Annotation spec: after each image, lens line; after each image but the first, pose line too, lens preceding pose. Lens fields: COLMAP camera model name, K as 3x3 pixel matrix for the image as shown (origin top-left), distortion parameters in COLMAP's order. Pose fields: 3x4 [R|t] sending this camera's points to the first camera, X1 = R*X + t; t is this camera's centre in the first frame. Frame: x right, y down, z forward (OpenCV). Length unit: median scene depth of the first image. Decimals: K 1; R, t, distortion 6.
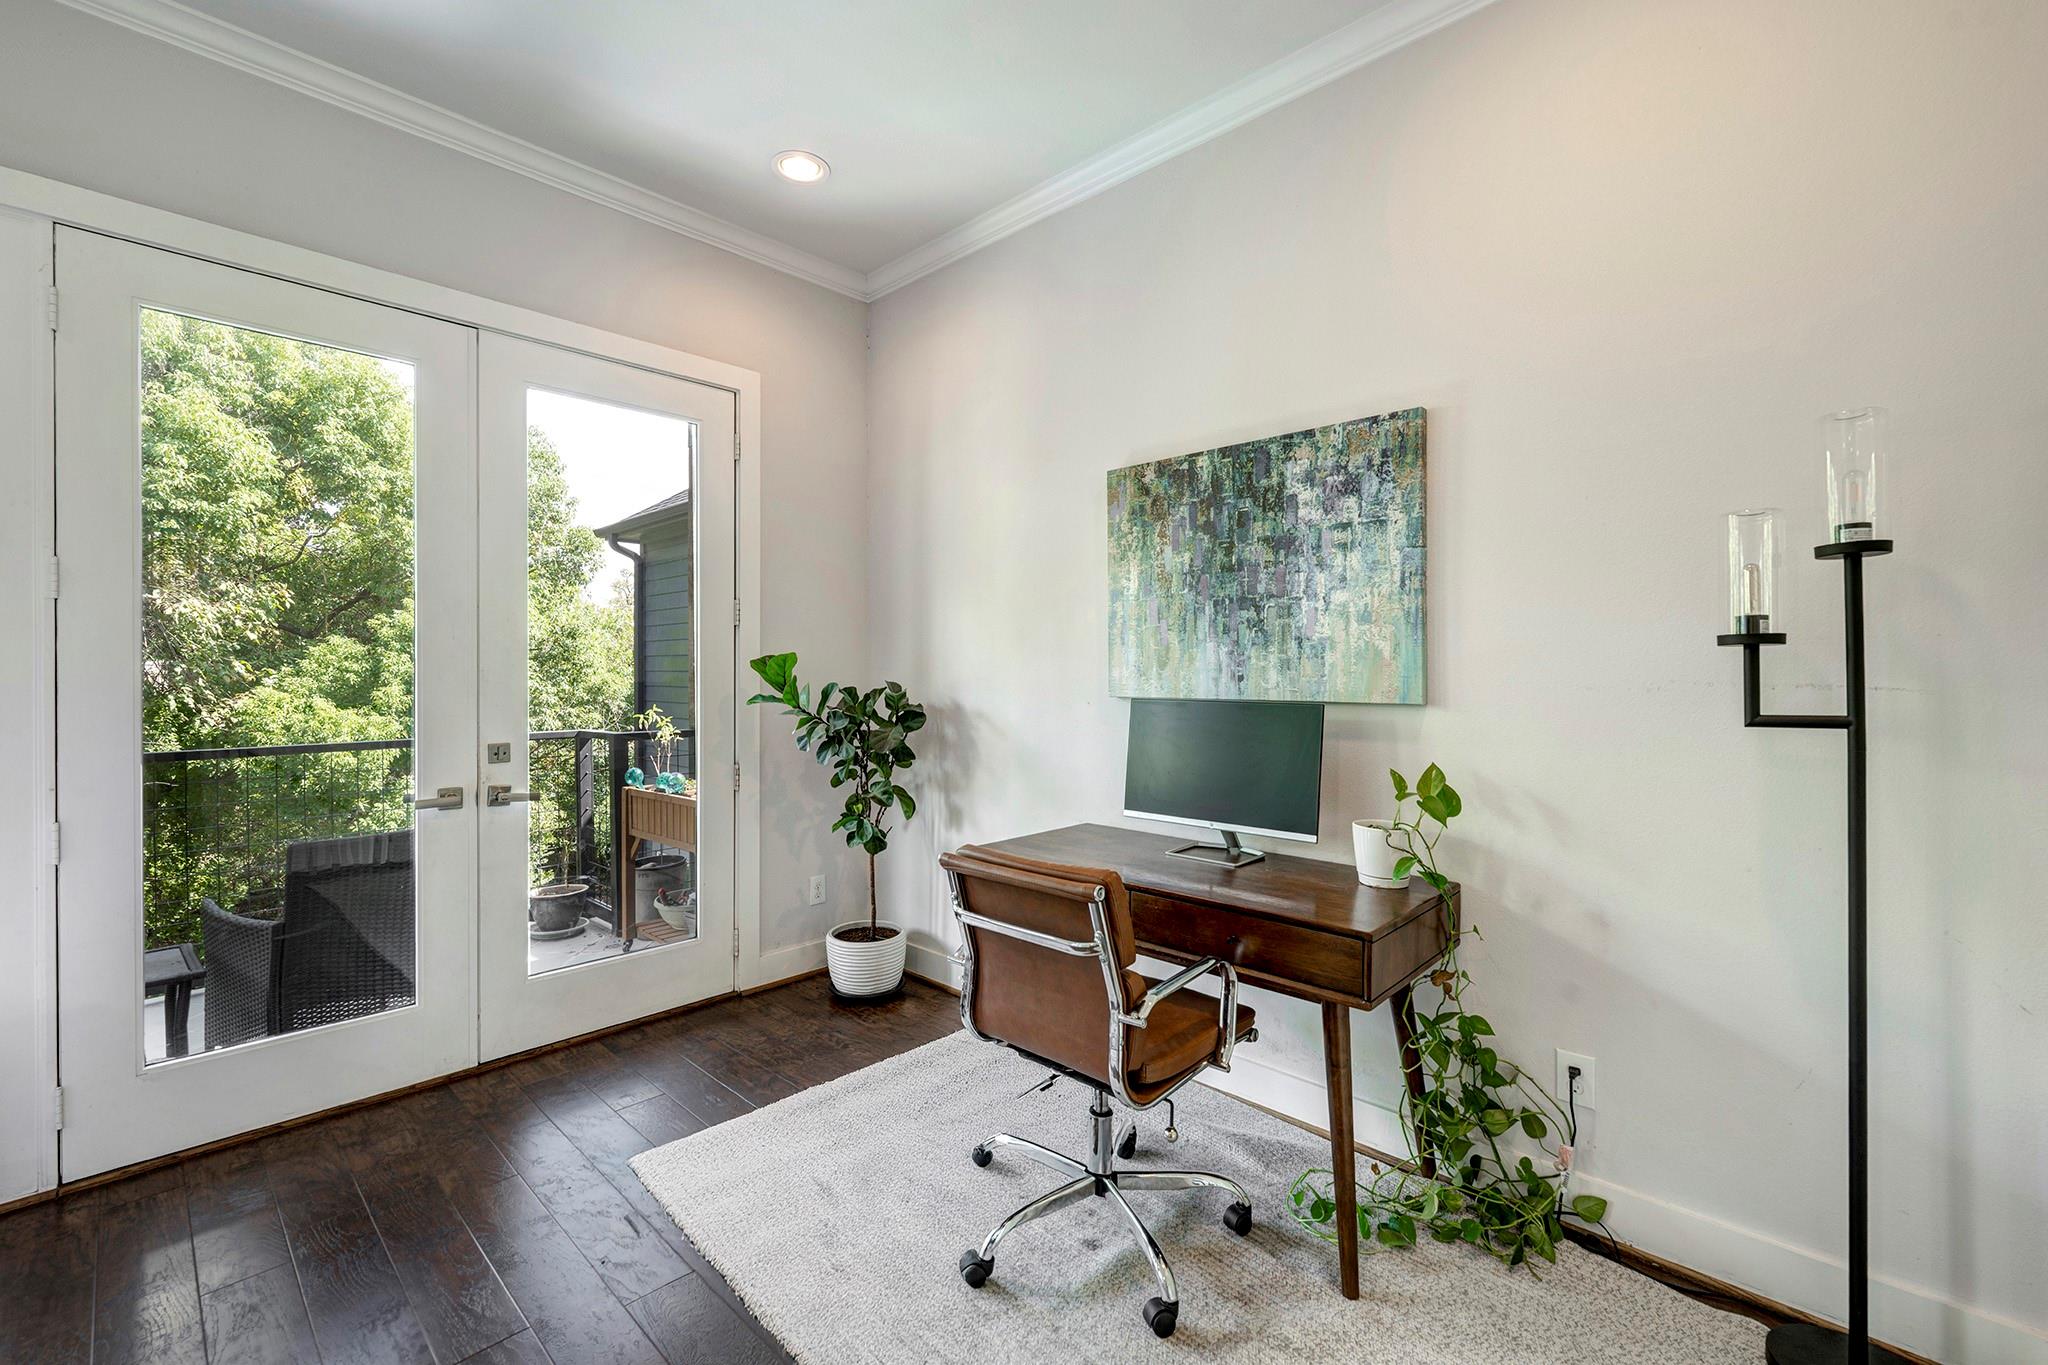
lens RADIAL K [[870.7, 0, 1039.9], [0, 870.7, 673.4], [0, 0, 1]] dist [0.001711, -0.000025]
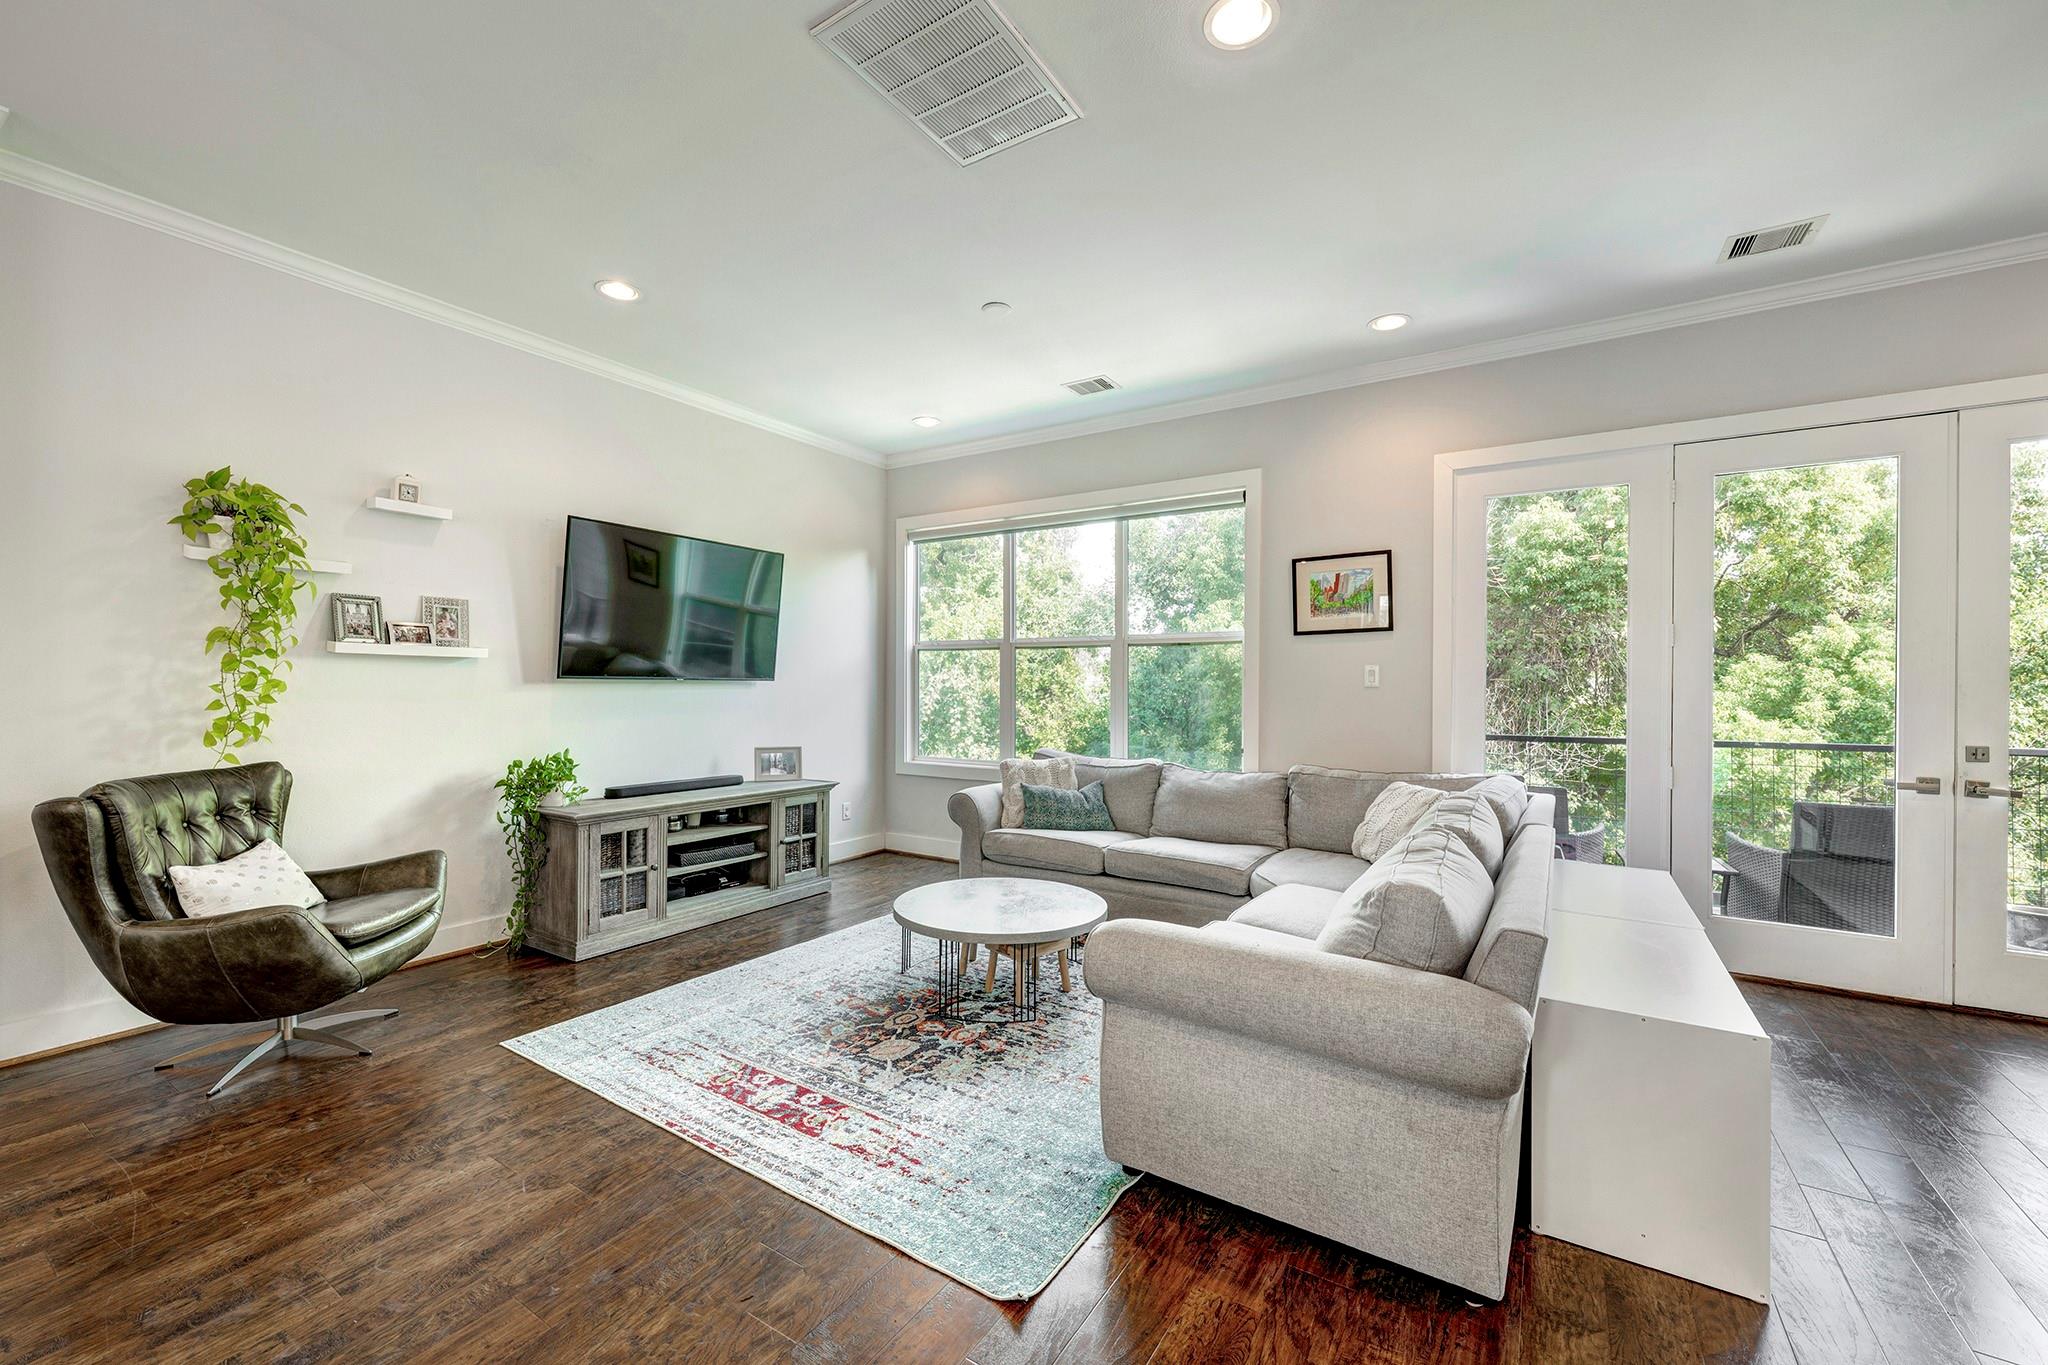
lens RADIAL K [[833.8, 0, 1012.4], [0, 833.8, 684.1], [0, 0, 1]] dist [-0.002205, -0.000167]
pose [[0.177103, 0.002432, -0.984189, 0.298970], [-0.007476, 0.999971, 0.001126, 0.002138], [0.984164, 0.007159, 0.177116, -0.562212]]
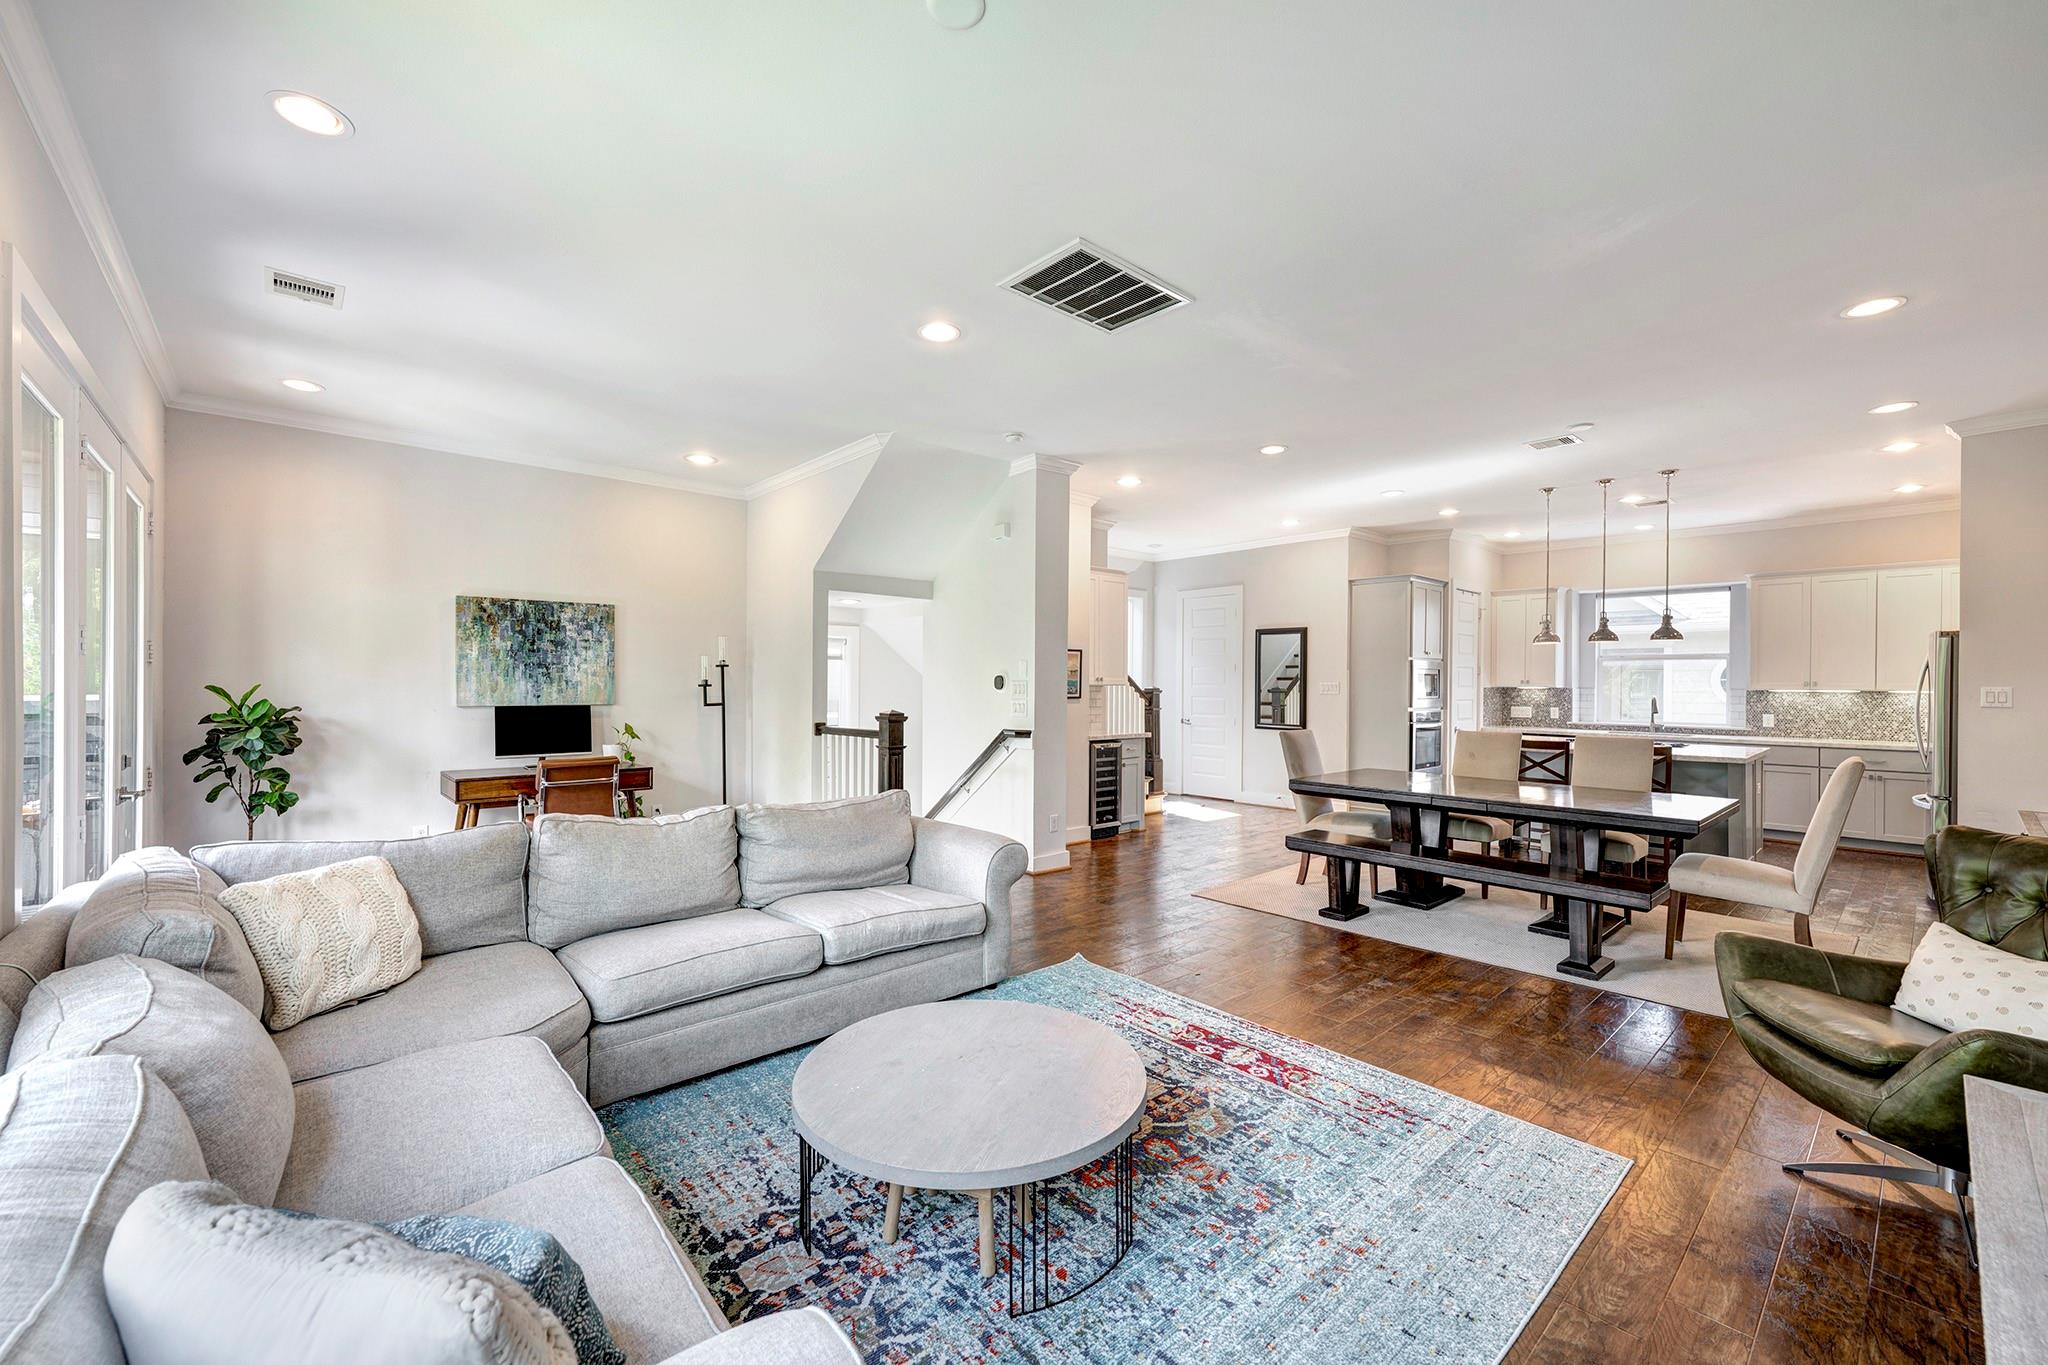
lens RADIAL K [[833.8, 0, 1002.2], [0, 833.8, 687.8], [0, 0, 1]] dist [-0.002205, -0.000167]
pose [[0.098960, -0.001438, 0.995090, -1.708893], [-0.000292, 0.999999, 0.001474, -0.019232], [-0.995091, -0.000437, 0.098959, -0.458614]]
